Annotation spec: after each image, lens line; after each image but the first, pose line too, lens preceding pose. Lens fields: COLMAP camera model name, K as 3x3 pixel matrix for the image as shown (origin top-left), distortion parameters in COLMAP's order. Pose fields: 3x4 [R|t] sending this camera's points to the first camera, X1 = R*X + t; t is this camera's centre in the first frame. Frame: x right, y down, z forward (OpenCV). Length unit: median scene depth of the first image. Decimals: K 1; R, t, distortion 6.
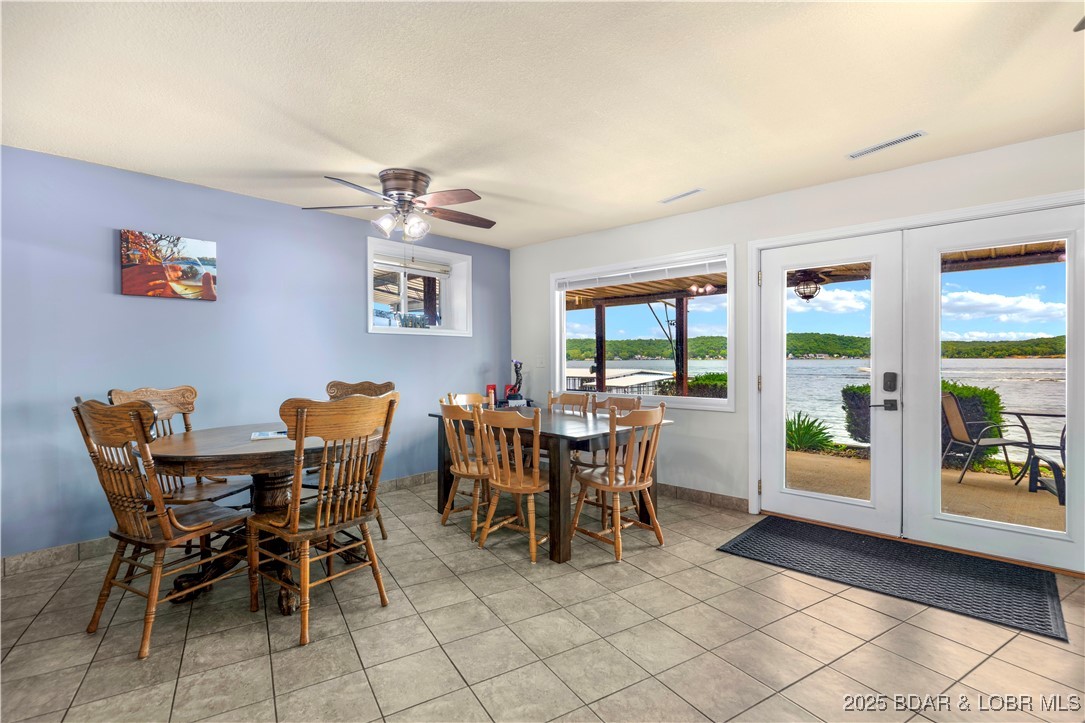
lens RADIAL K [[505.8, 0, 534.8], [0, 505.8, 362.3], [0, 0, 1]] dist [-0.003611, 0.001512]
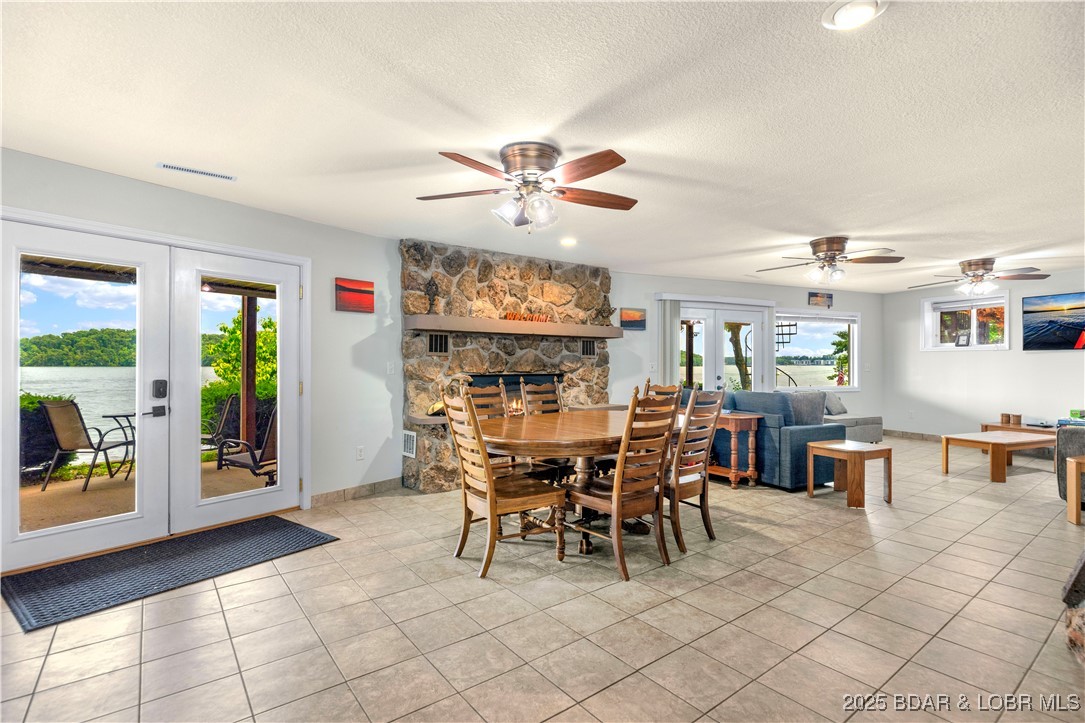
lens RADIAL K [[505.8, 0, 550.0], [0, 505.8, 363.0], [0, 0, 1]] dist [-0.003611, 0.001512]
pose [[-0.119853, 0.007297, 0.992765, -0.425525], [0.006548, 0.999957, -0.006559, -0.002580], [-0.992770, 0.005715, -0.119895, 0.331491]]
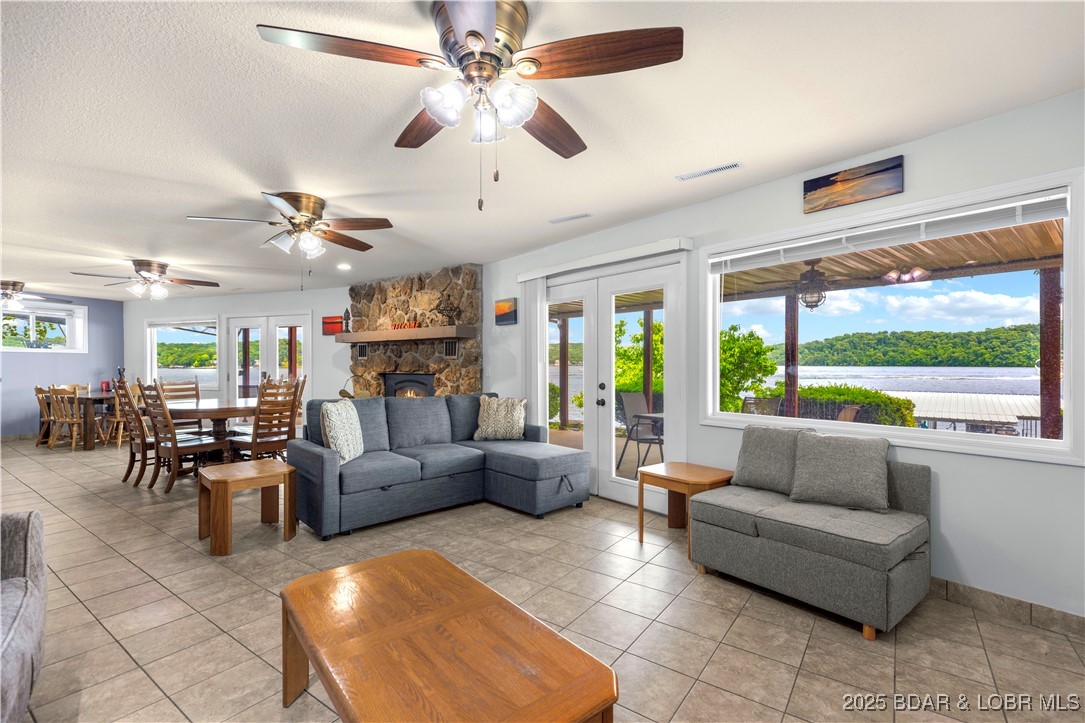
lens RADIAL K [[491.2, 0, 538.1], [0, 491.2, 363.4], [0, 0, 1]] dist [0.000454, 0.000920]
pose [[0.917435, 0.004036, 0.397864, 0.999240], [0.000401, 0.999939, -0.011068, 0.005128], [-0.397885, 0.010314, 0.917377, -1.854159]]
